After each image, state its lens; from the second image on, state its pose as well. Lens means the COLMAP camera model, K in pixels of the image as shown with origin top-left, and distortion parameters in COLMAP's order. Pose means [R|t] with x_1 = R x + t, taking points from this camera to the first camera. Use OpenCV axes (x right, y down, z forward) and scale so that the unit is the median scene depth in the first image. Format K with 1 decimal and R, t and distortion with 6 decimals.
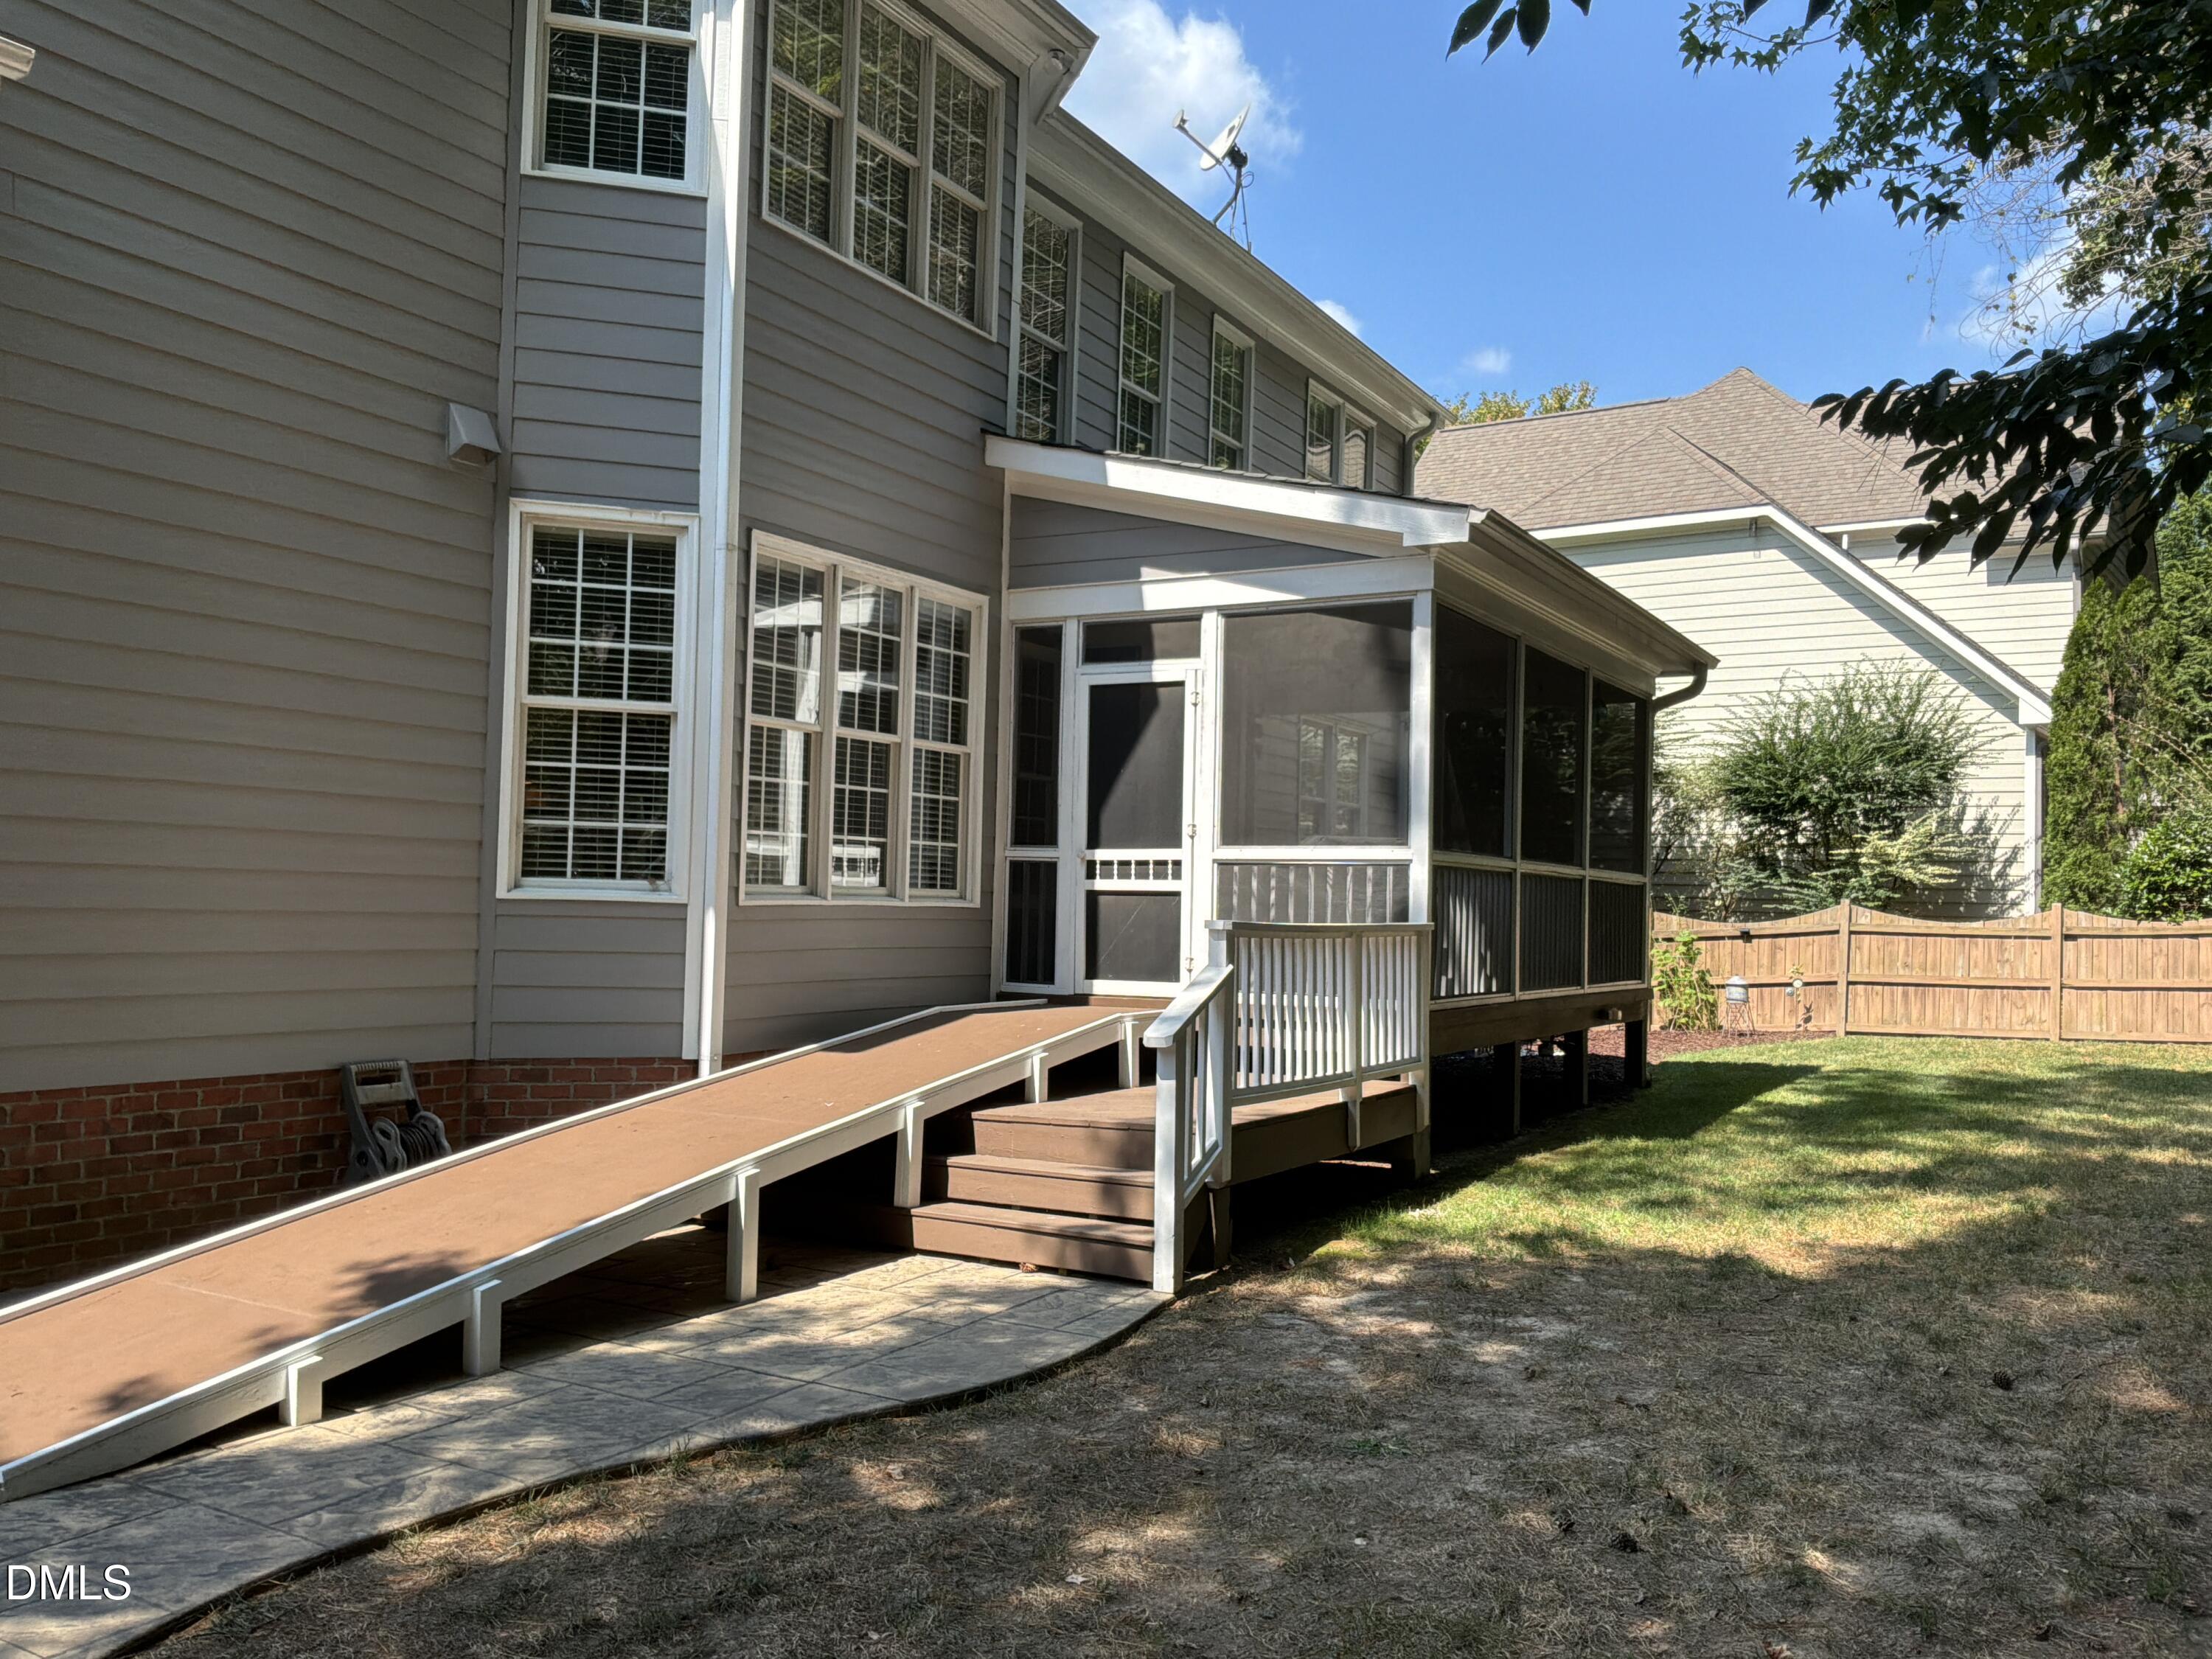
lens RADIAL K [[1819.0, 0, 1123.9], [0, 1819.0, 824.1], [0, 0, 1]] dist [0.068358, -0.133467]
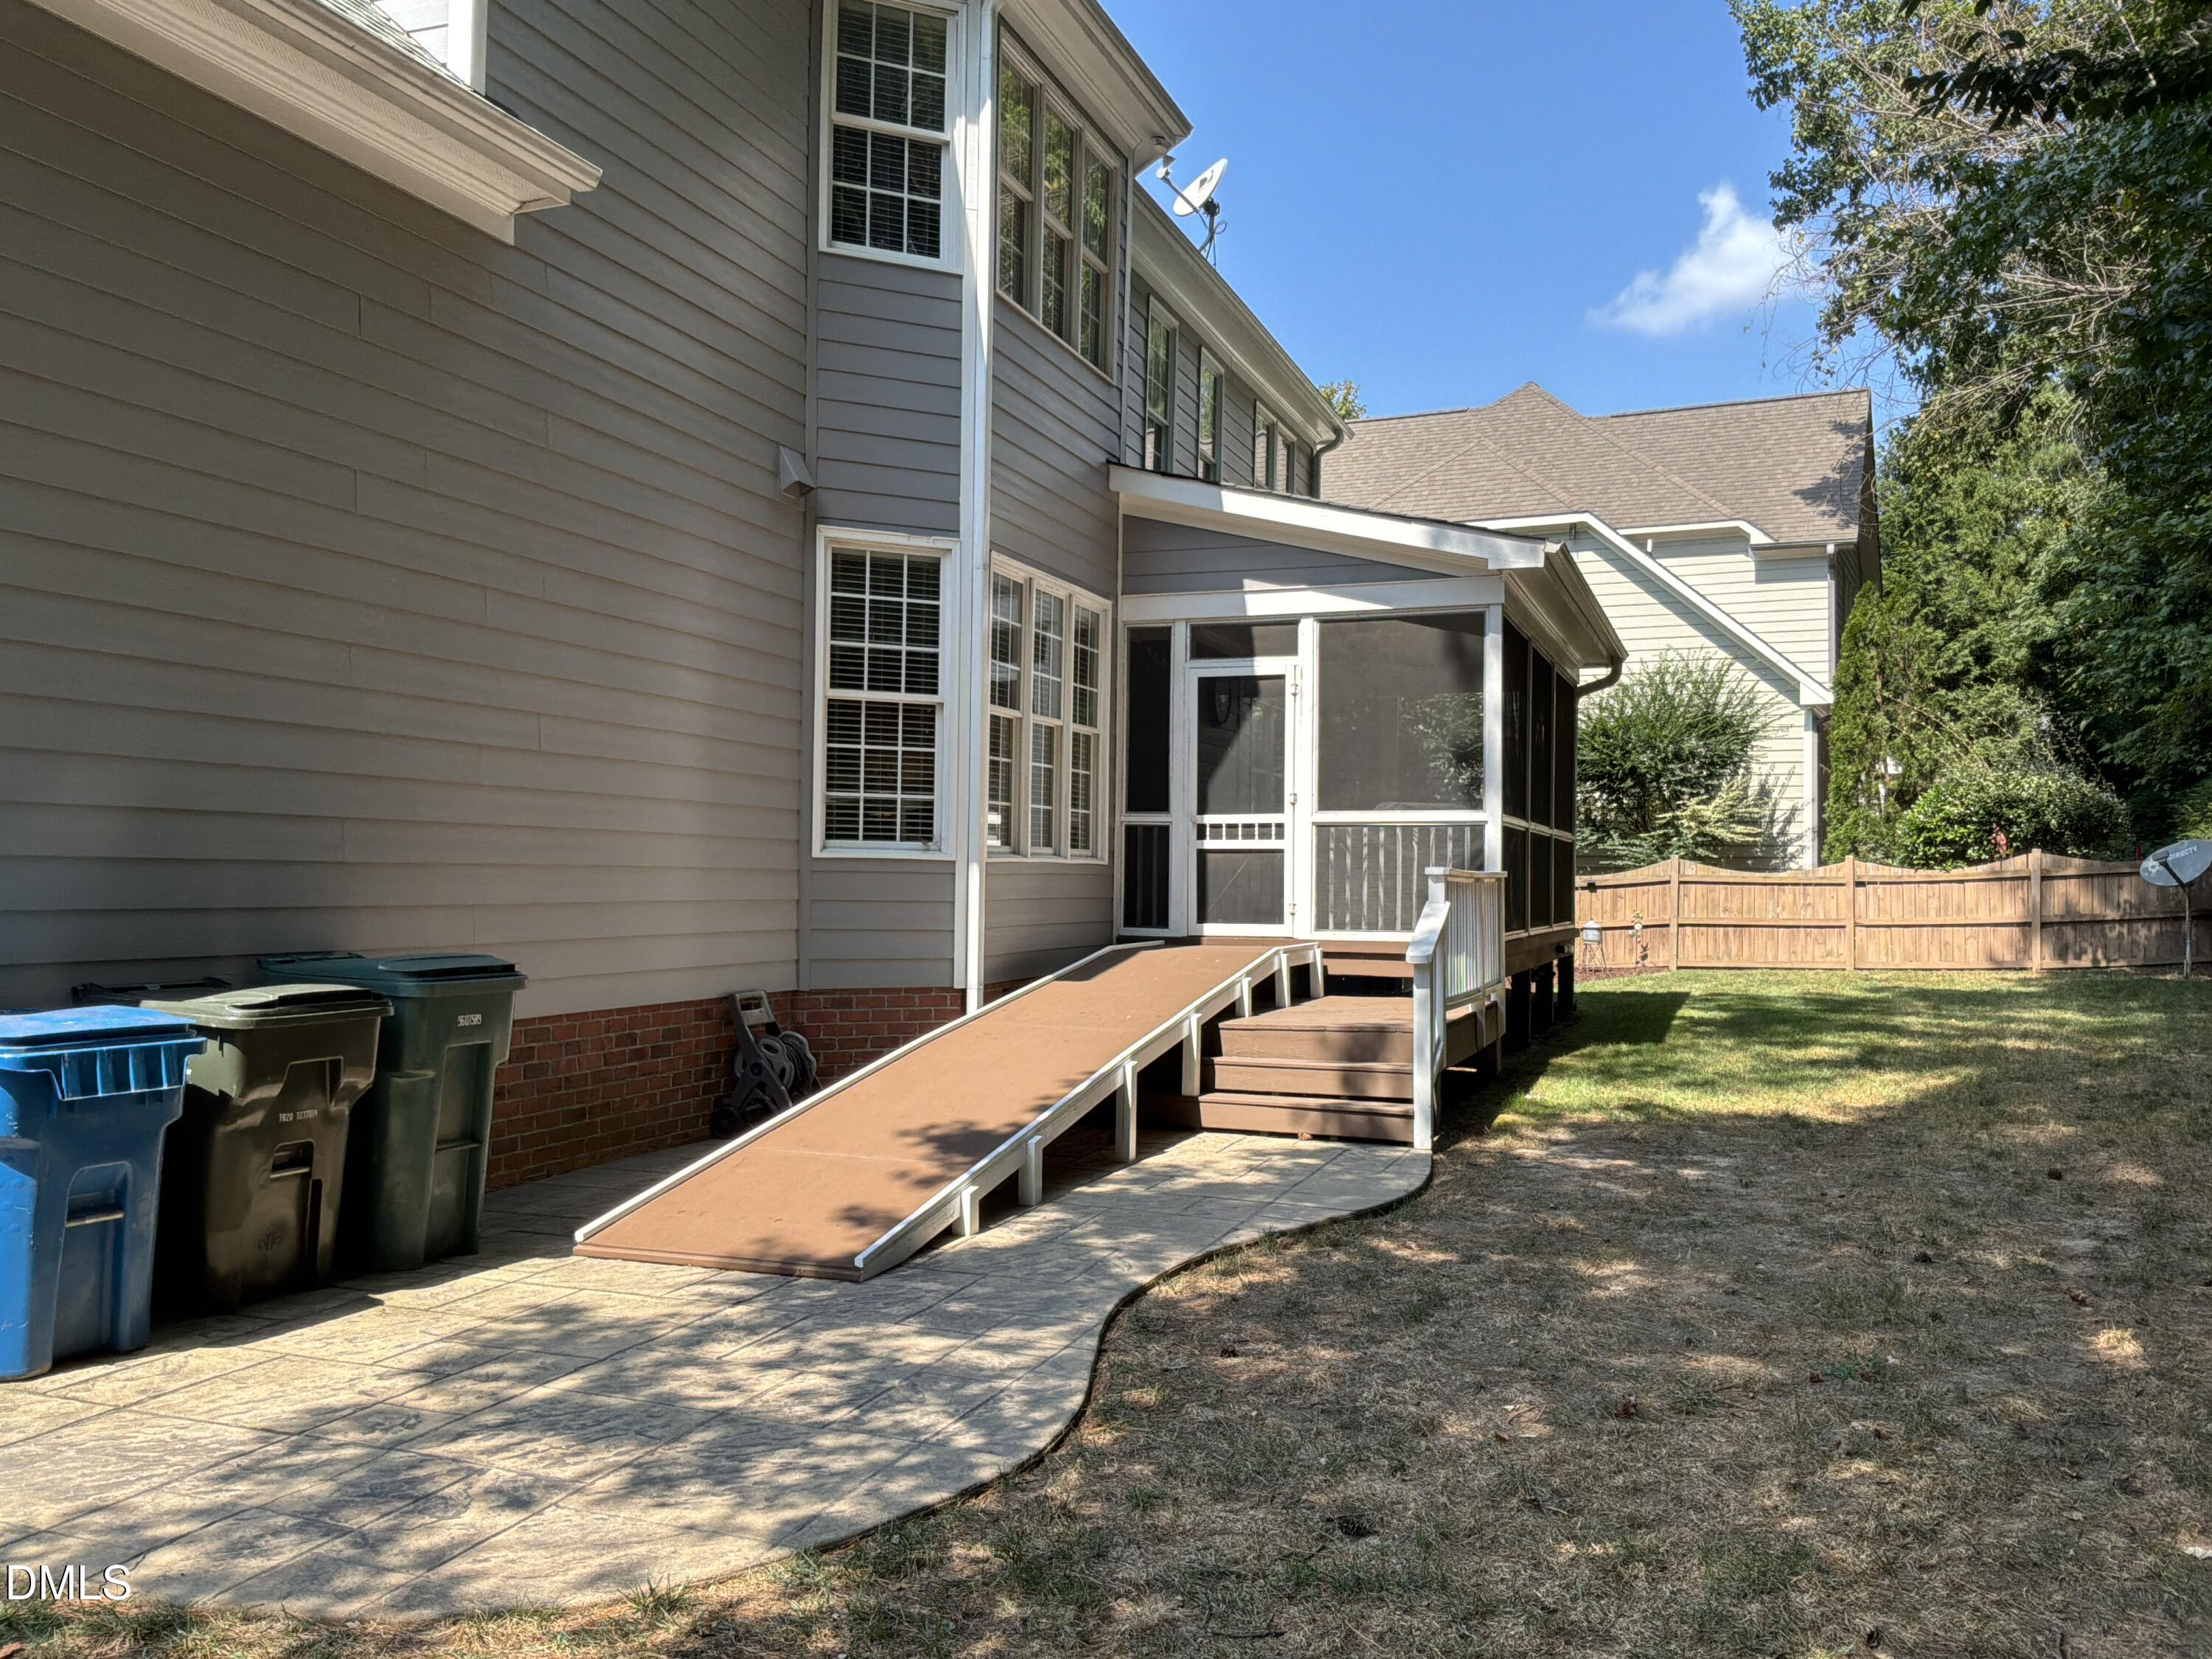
lens RADIAL K [[1819.0, 0, 1091.6], [0, 1819.0, 835.6], [0, 0, 1]] dist [0.068358, -0.133467]
pose [[0.987279, -0.008134, 0.158792, -0.305582], [0.004363, 0.999700, 0.024086, -0.001796], [-0.158940, -0.023087, 0.987018, -0.187627]]
